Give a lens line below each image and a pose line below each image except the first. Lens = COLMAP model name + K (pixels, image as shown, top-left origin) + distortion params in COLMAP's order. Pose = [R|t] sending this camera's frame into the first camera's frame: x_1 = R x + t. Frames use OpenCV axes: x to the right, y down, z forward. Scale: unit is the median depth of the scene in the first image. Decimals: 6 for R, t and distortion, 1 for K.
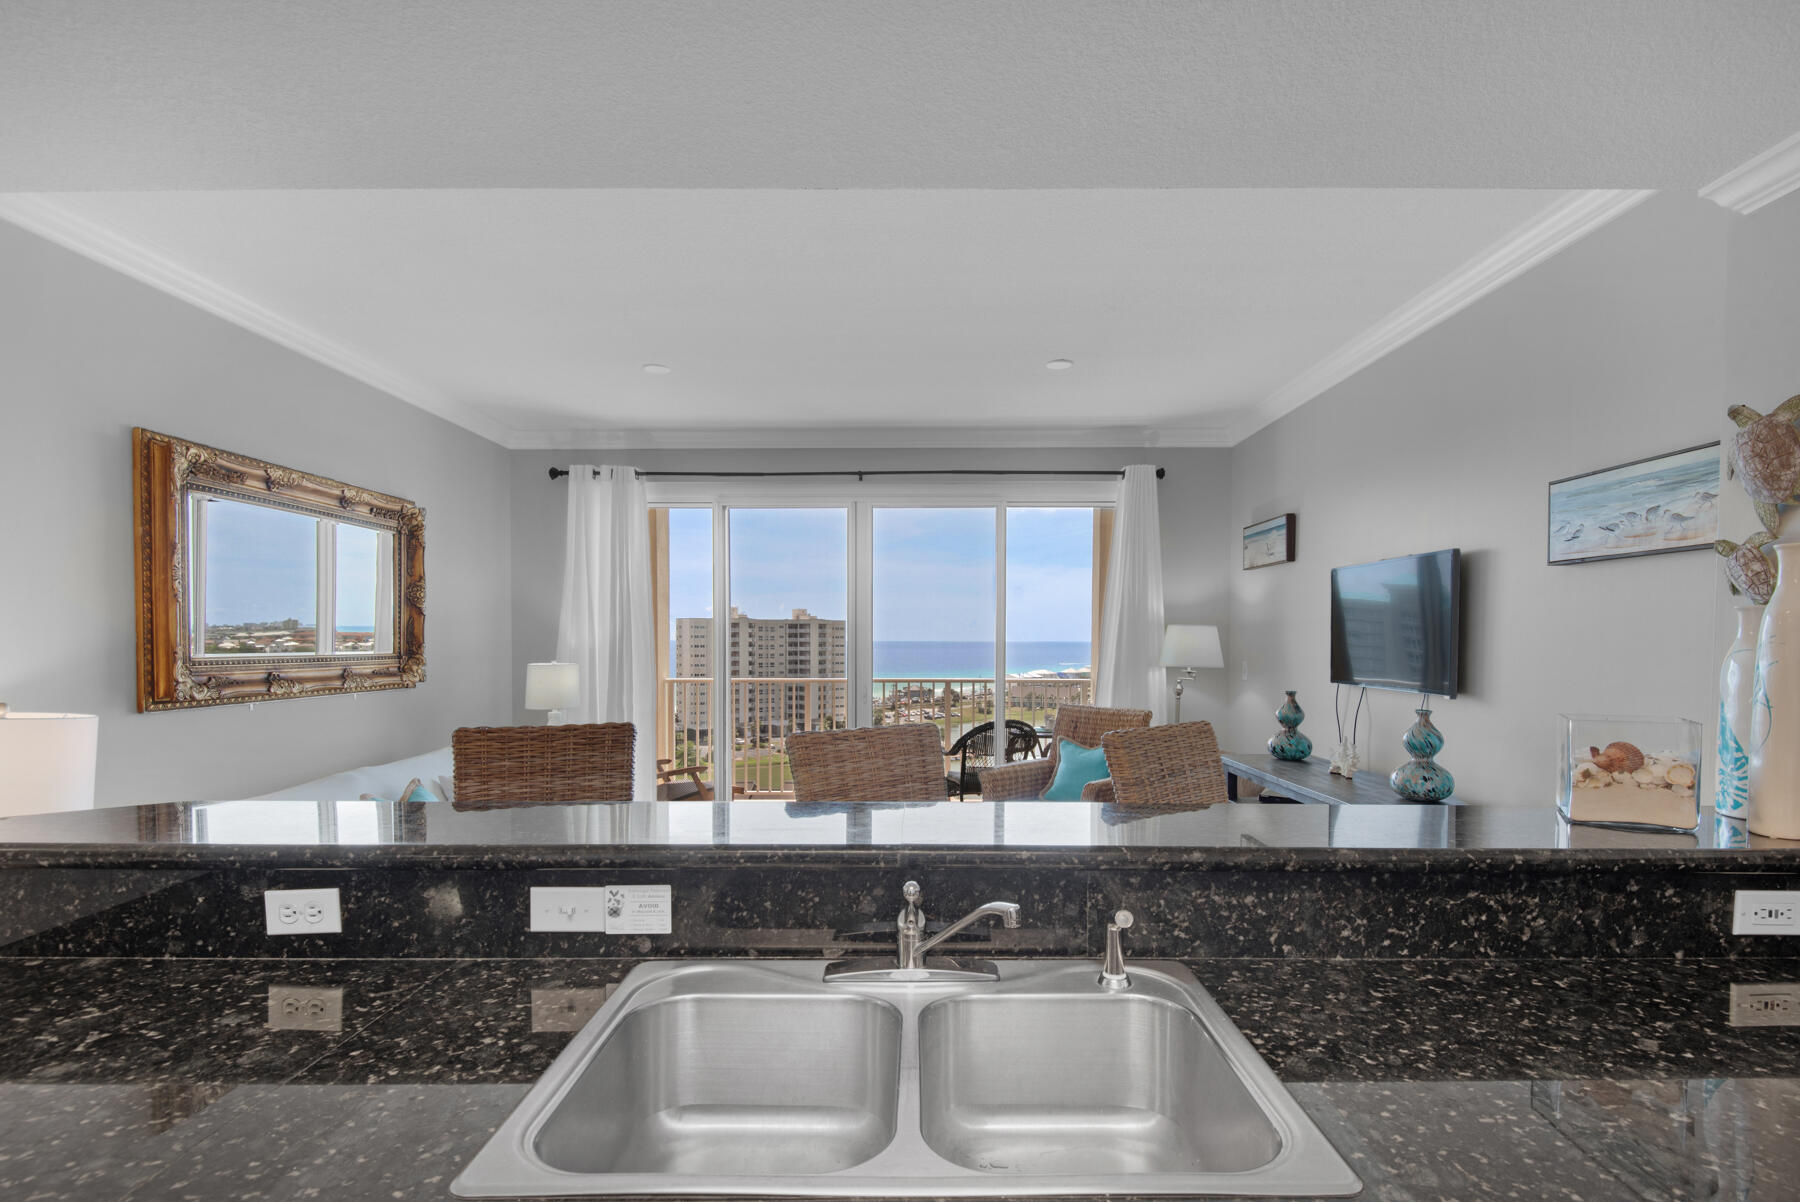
lens RADIAL K [[862.4, 0, 916.3], [0, 862.4, 665.0], [0, 0, 1]] dist [0.023362, -0.018598]
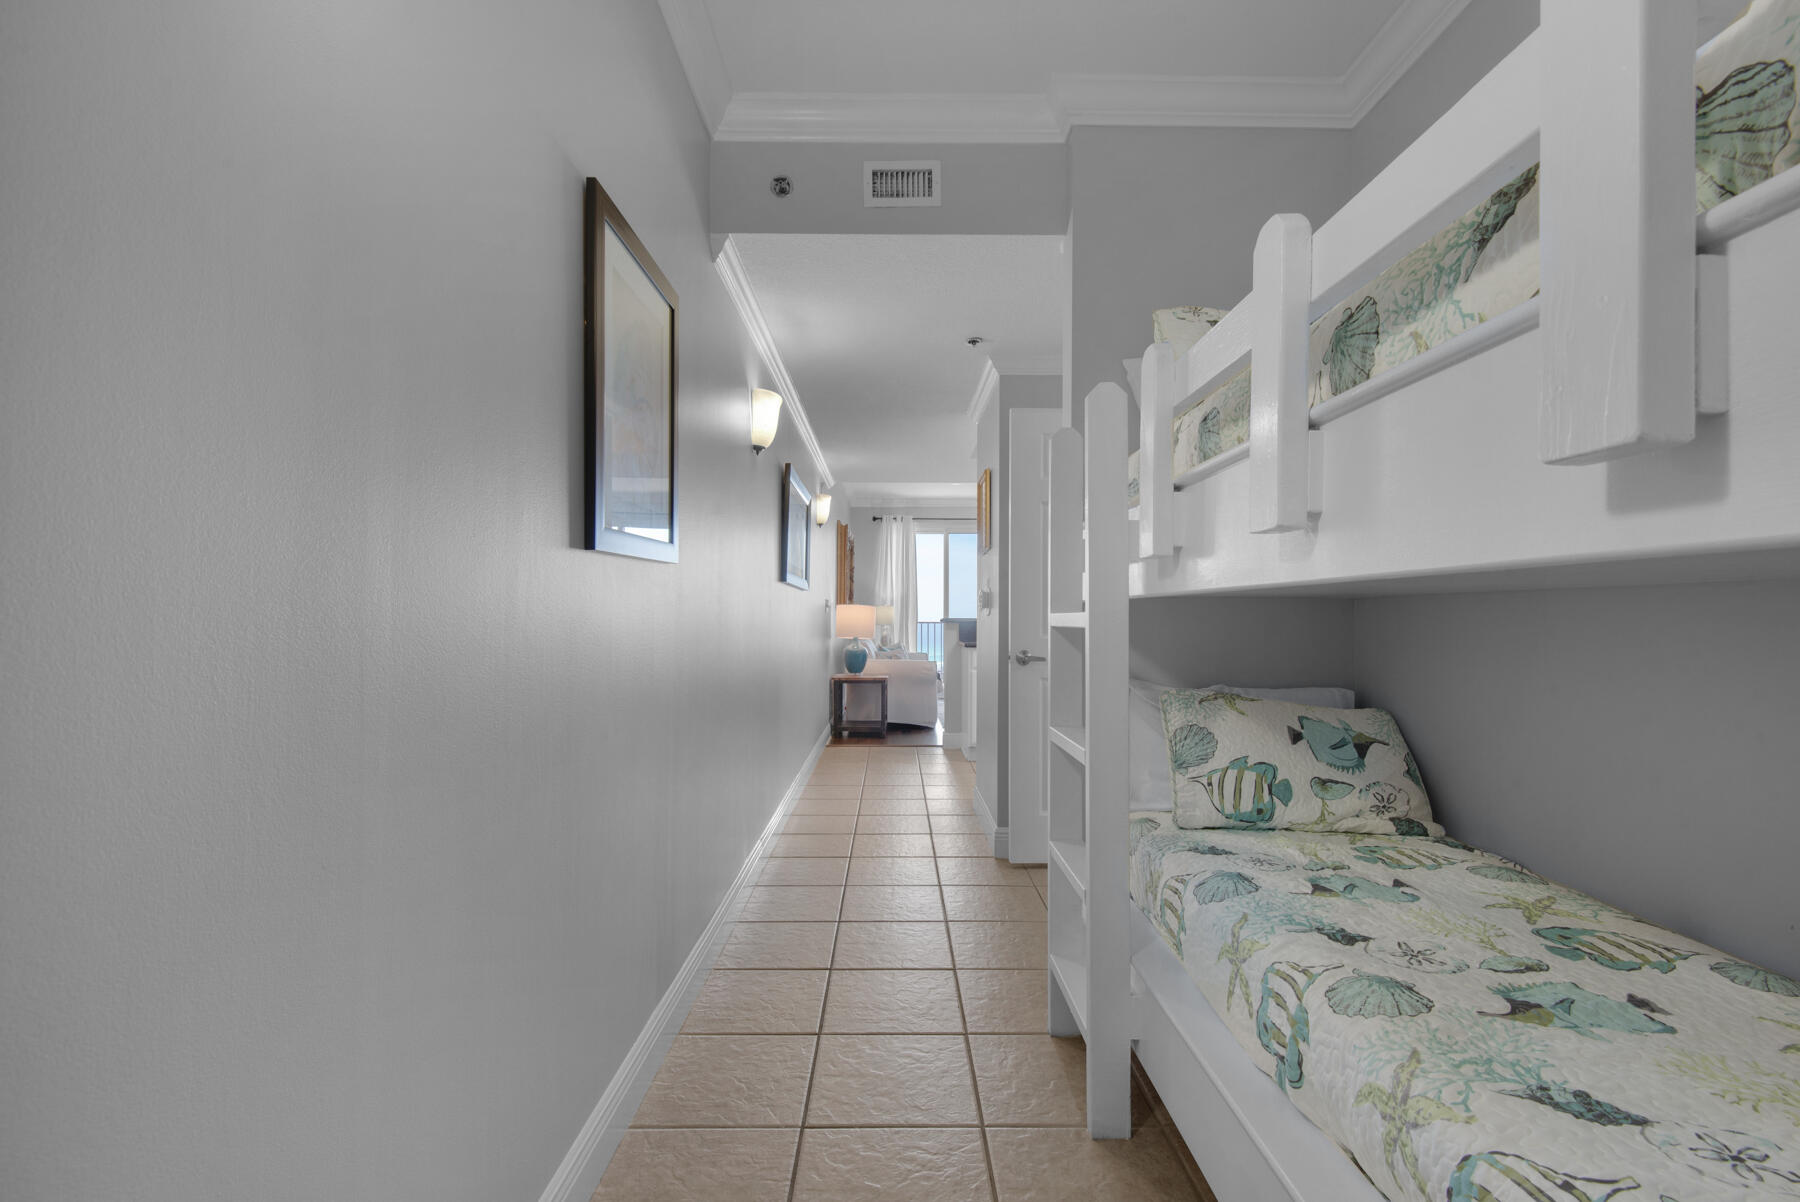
lens RADIAL K [[808.1, 0, 898.2], [0, 808.1, 605.1], [0, 0, 1]] dist [0.040034, -0.023690]
pose [[0.999962, 0.002697, 0.008280, -1.243988], [-0.002379, 0.999267, -0.038194, 0.248061], [-0.008377, 0.038173, 0.999236, -3.424428]]
